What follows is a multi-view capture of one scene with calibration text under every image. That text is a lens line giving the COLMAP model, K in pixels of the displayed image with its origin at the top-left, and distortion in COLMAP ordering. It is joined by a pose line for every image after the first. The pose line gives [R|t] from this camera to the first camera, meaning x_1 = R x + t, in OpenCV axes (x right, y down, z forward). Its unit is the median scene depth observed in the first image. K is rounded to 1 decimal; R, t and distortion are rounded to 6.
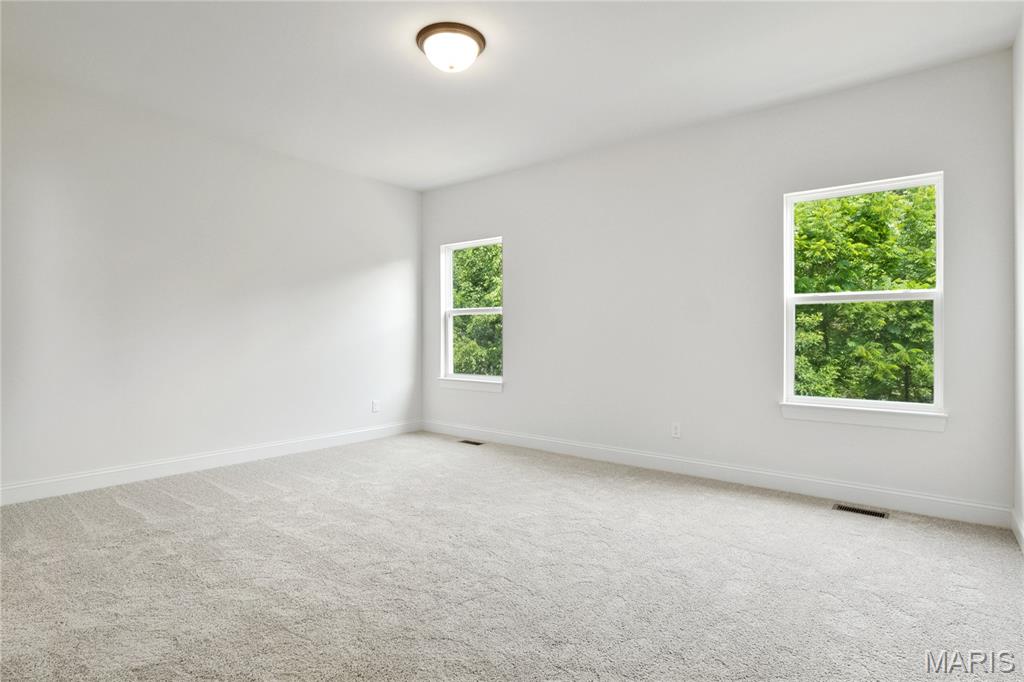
lens RADIAL K [[520.0, 0, 511.9], [0, 520.0, 339.8], [0, 0, 1]] dist [-0.001343, -0.004038]
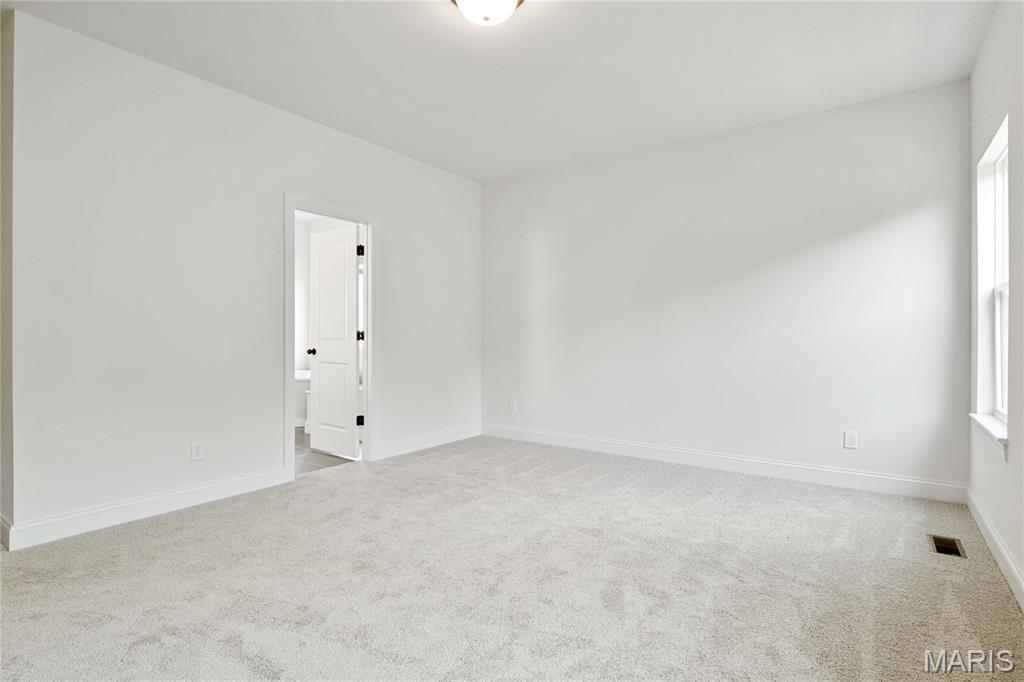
lens RADIAL K [[520.0, 0, 511.9], [0, 520.0, 339.5], [0, 0, 1]] dist [-0.001343, -0.004038]
pose [[0.034313, -0.000199, -0.999411, 0.672220], [-0.001527, 0.999999, -0.000252, -0.003336], [0.999410, 0.001535, 0.034313, 0.908289]]
